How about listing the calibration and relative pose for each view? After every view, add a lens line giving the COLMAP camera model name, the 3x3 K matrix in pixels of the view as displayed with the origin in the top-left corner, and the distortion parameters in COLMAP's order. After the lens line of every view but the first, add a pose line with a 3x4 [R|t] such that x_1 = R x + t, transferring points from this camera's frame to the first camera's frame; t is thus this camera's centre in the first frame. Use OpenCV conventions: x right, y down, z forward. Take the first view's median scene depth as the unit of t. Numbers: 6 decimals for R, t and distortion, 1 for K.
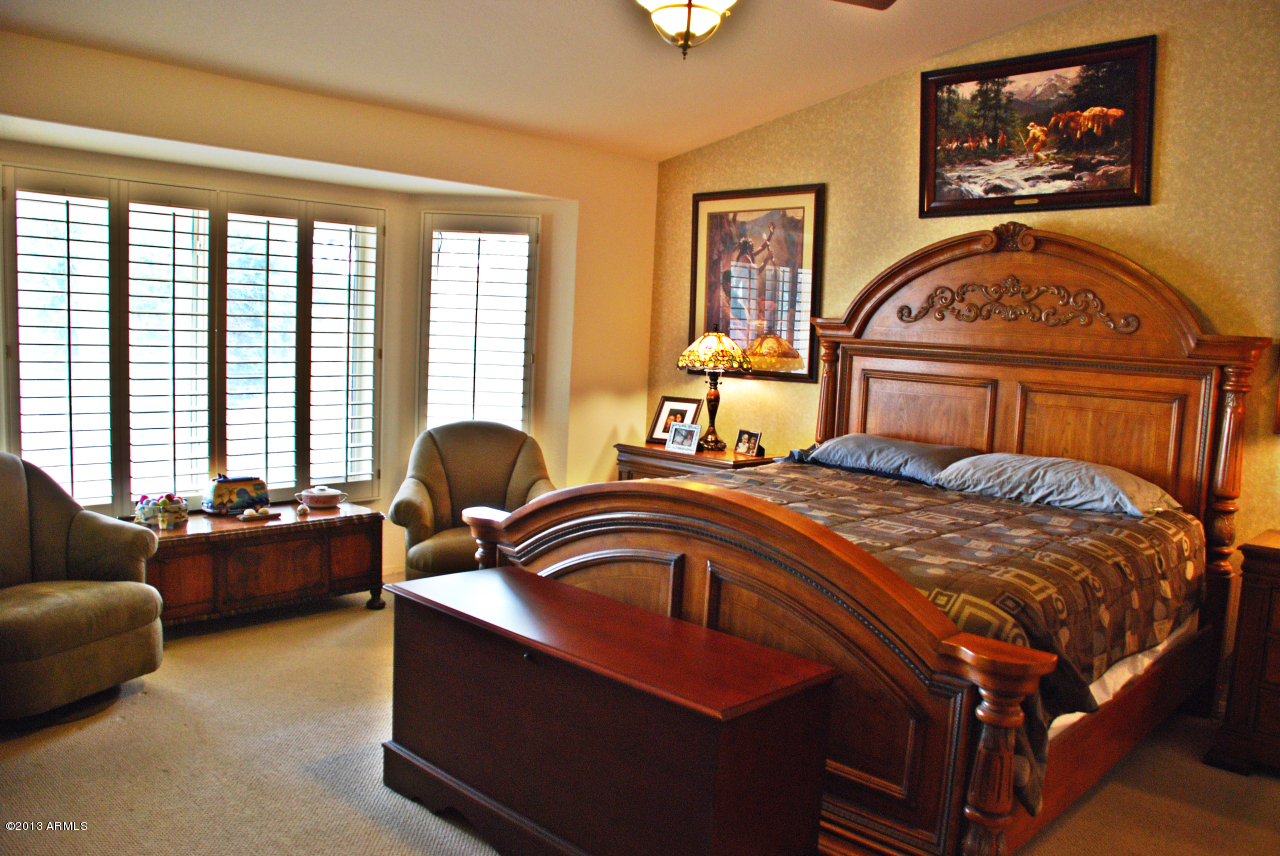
lens RADIAL K [[1003.7, 0, 639.6], [0, 1003.7, 427.2], [0, 0, 1]] dist [-0.157668, 0.116991]
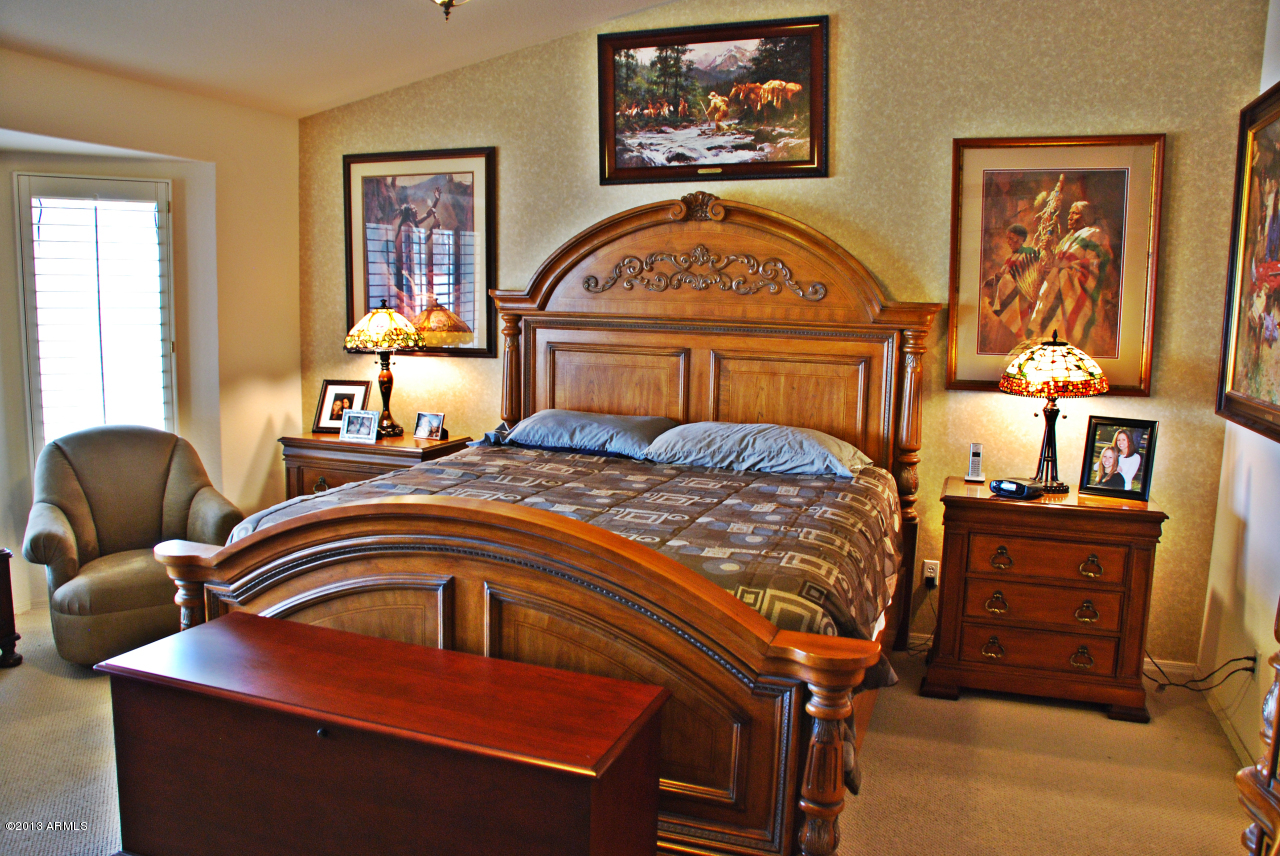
lens RADIAL K [[1003.7, 0, 639.1], [0, 1003.7, 427.3], [0, 0, 1]] dist [-0.157668, 0.116991]
pose [[0.911314, -0.080904, 0.403685, -0.110668], [0.059219, 0.996065, 0.065940, -0.040674], [-0.407431, -0.036186, 0.912519, 0.086832]]
